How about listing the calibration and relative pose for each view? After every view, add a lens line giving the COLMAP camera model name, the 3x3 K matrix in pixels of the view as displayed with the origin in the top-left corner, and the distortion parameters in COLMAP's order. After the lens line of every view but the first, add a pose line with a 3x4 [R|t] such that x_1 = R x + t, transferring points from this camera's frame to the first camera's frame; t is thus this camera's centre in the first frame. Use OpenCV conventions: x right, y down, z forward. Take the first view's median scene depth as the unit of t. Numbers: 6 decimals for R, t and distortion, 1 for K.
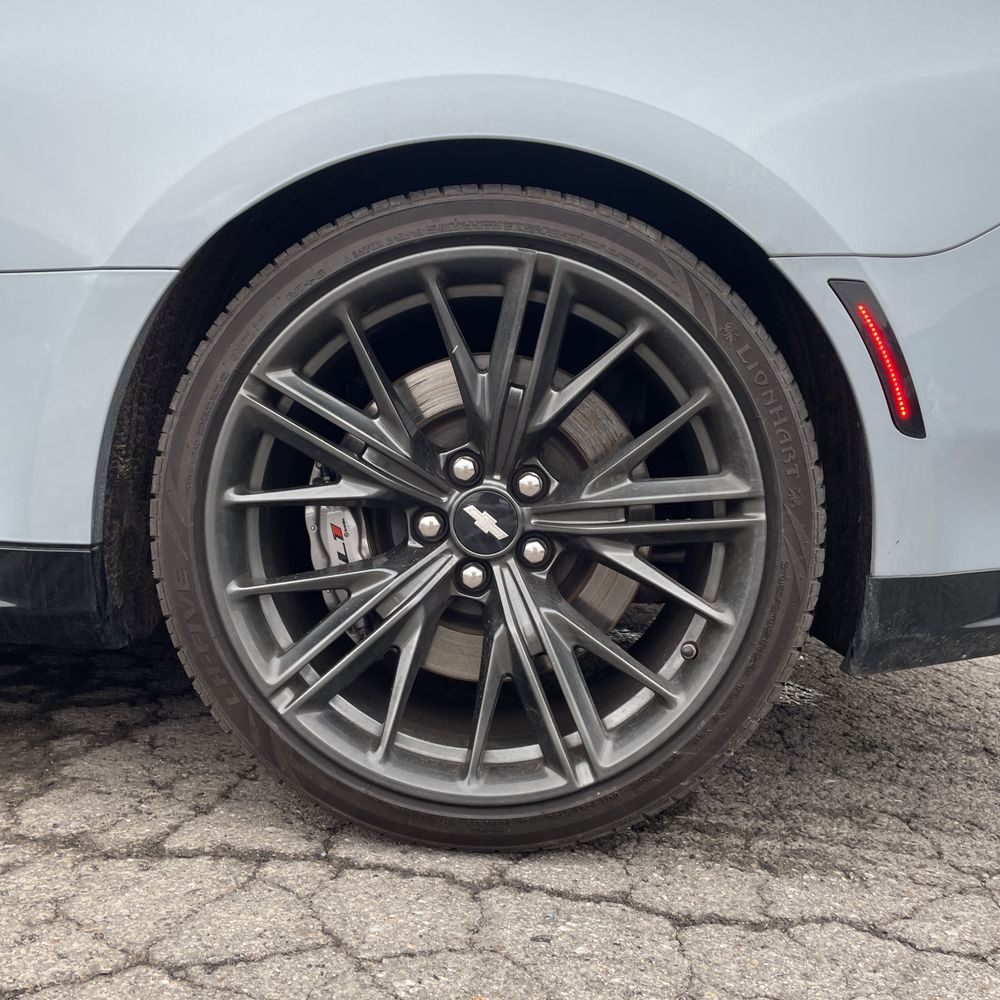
lens RADIAL K [[1012.0, 0, 489.4], [0, 1012.0, 480.7], [0, 0, 1]] dist [0.036469, 0.000000]
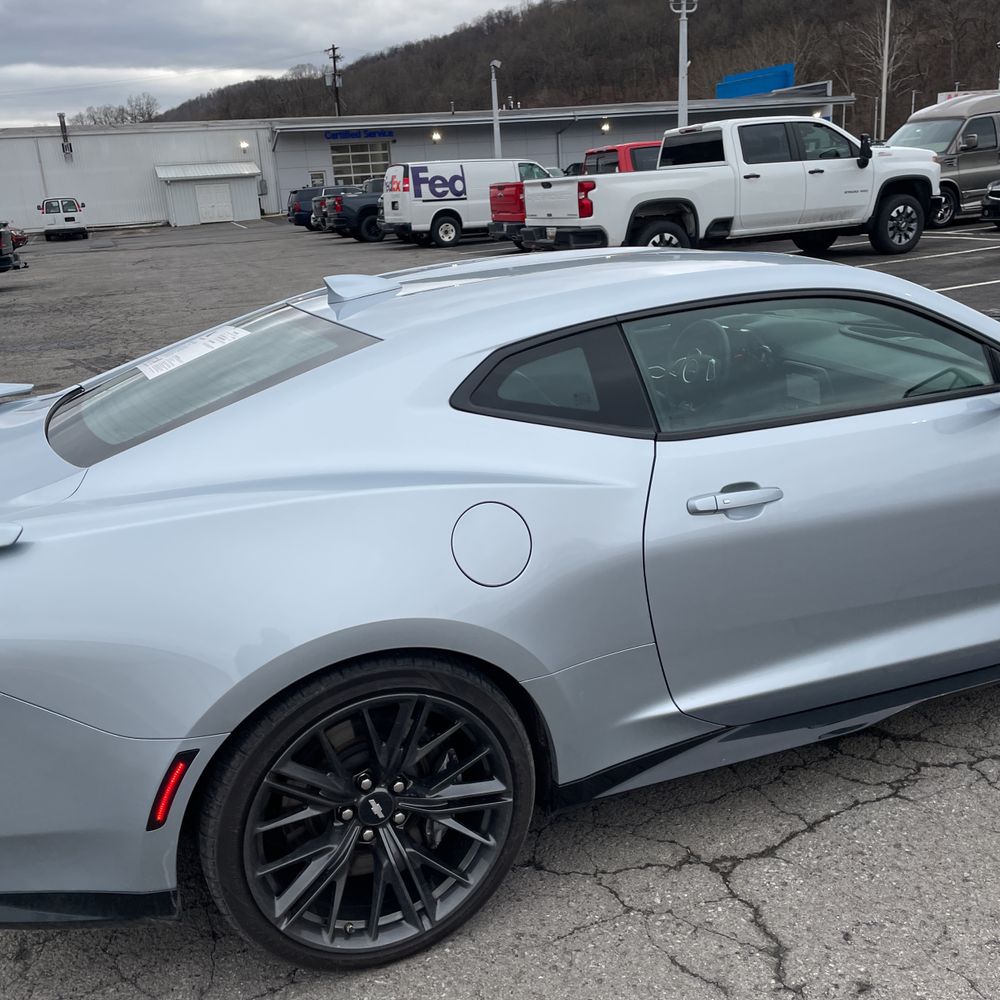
lens RADIAL K [[1012.0, 0, 493.8], [0, 1012.0, 502.6], [0, 0, 1]] dist [0.036469, 0.000000]
pose [[0.896009, -0.037628, 0.442438, -0.663924], [-0.046919, 0.982802, 0.178602, -0.924825], [-0.441549, -0.180788, 0.878834, -0.728155]]
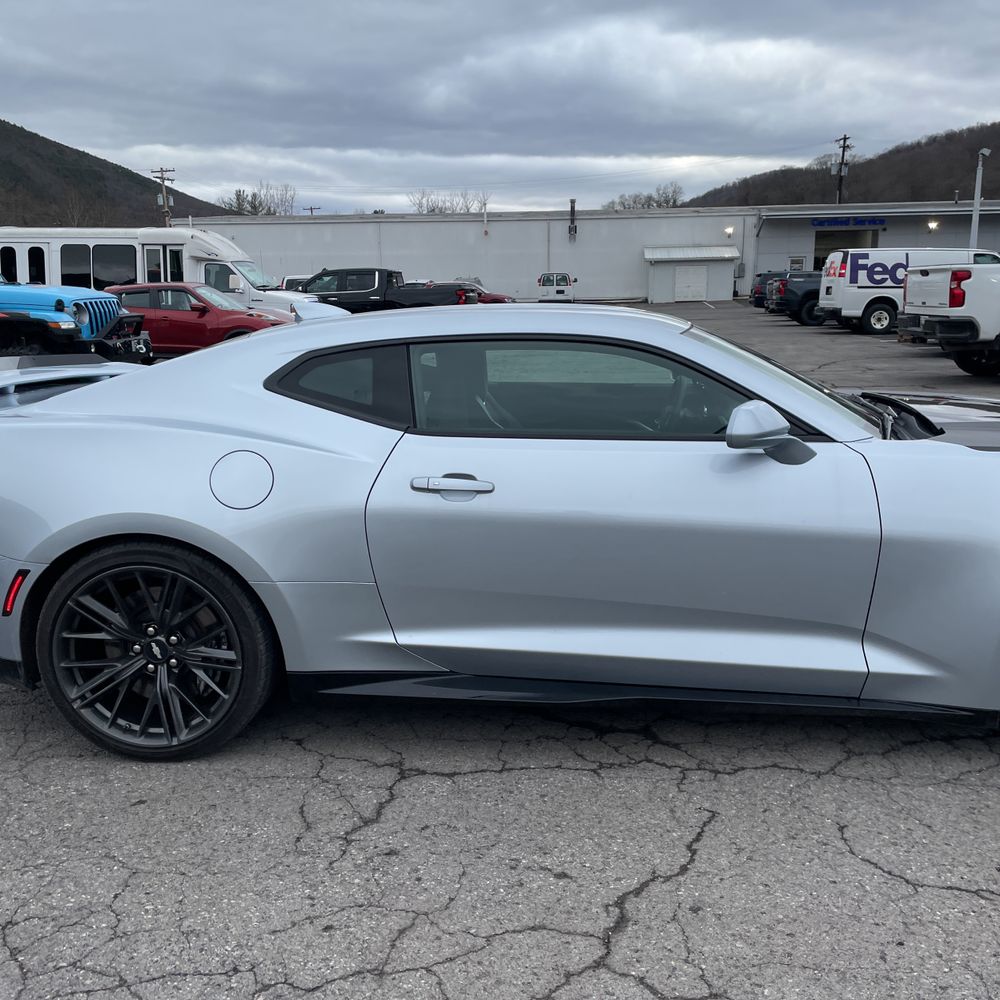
lens RADIAL K [[1012.0, 0, 512.2], [0, 1012.0, 510.6], [0, 0, 1]] dist [0.036469, 0.000000]
pose [[0.990006, 0.138526, 0.026434, 0.879209], [-0.140941, 0.978359, 0.151491, -0.942644], [-0.004876, -0.153703, 0.988105, -1.811071]]
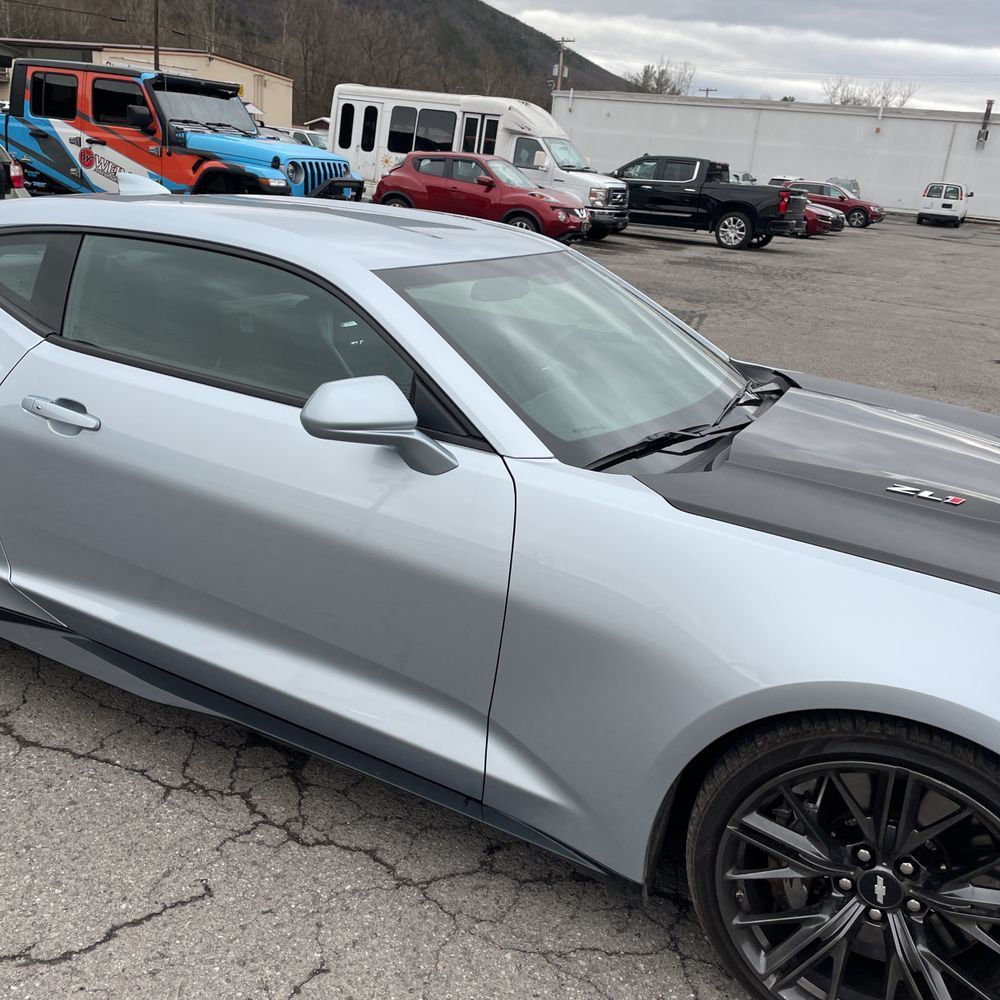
lens RADIAL K [[1012.0, 0, 495.8], [0, 1012.0, 502.1], [0, 0, 1]] dist [0.036469, 0.000000]
pose [[0.896884, 0.342709, -0.279551, 2.390241], [-0.253190, 0.916132, 0.310801, -1.356797], [0.362620, -0.207973, 0.908435, -0.833726]]
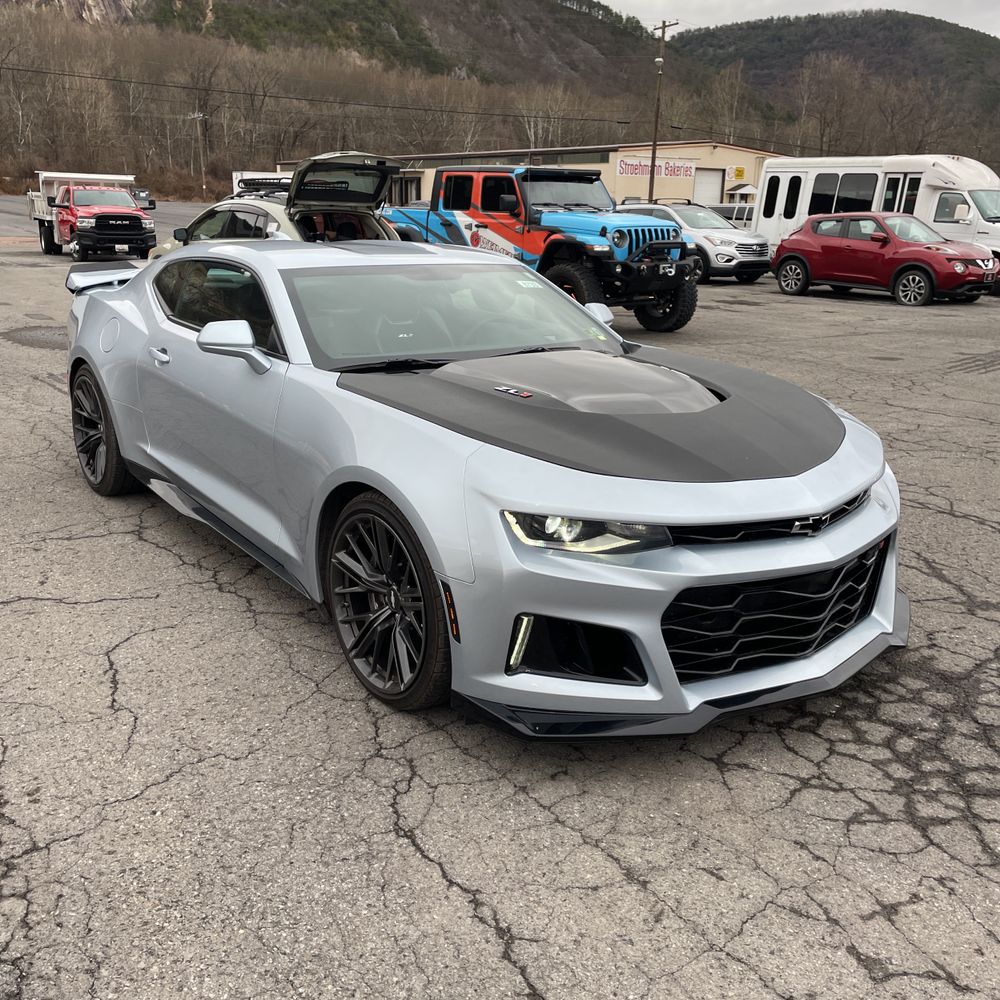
lens RADIAL K [[1012.0, 0, 499.7], [0, 1012.0, 499.0], [0, 0, 1]] dist [0.036469, 0.000000]
pose [[0.637539, 0.368031, -0.676829, 4.860605], [-0.167545, 0.923727, 0.344465, -1.740195], [0.751979, -0.106211, 0.650574, -0.831458]]
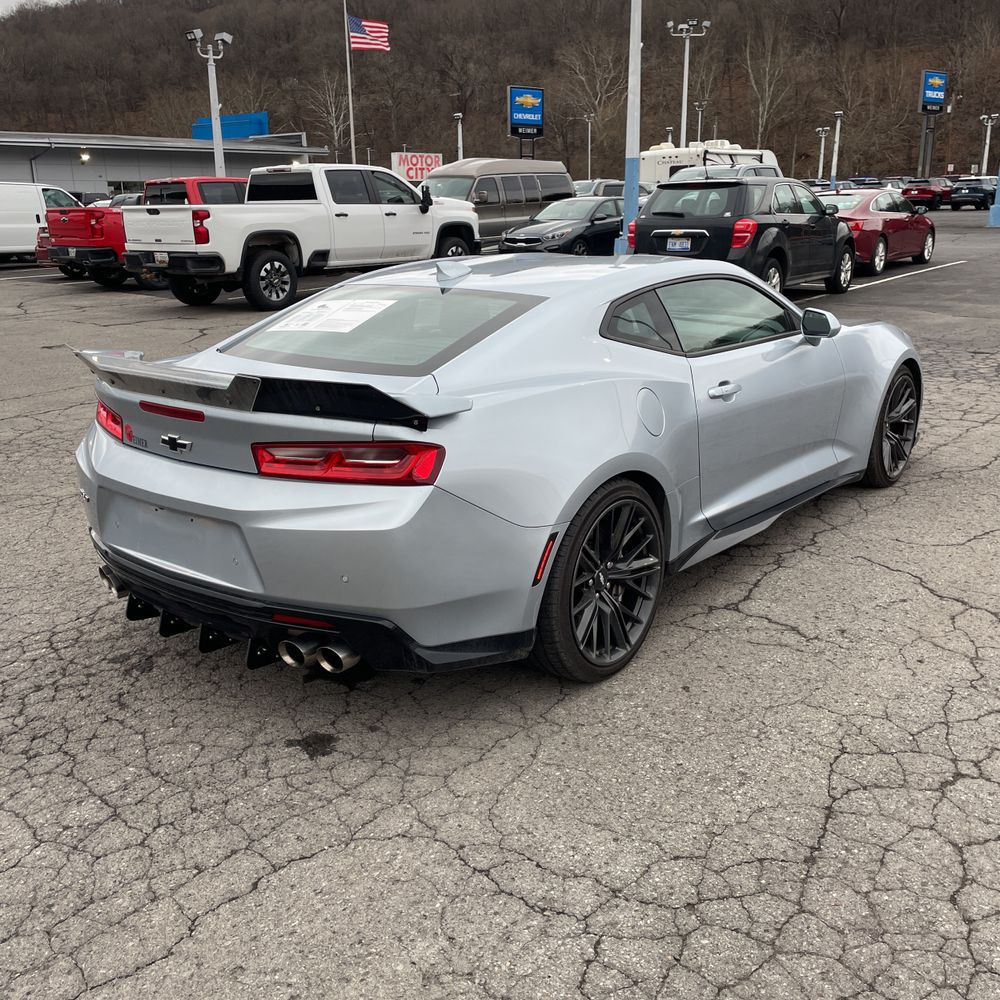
lens RADIAL K [[1012.0, 0, 503.3], [0, 1012.0, 483.0], [0, 0, 1]] dist [0.036469, 0.000000]
pose [[0.569898, -0.076687, 0.818129, -2.838108], [-0.020517, 0.993997, 0.107464, -0.610446], [-0.821459, -0.078029, 0.564904, -0.528423]]
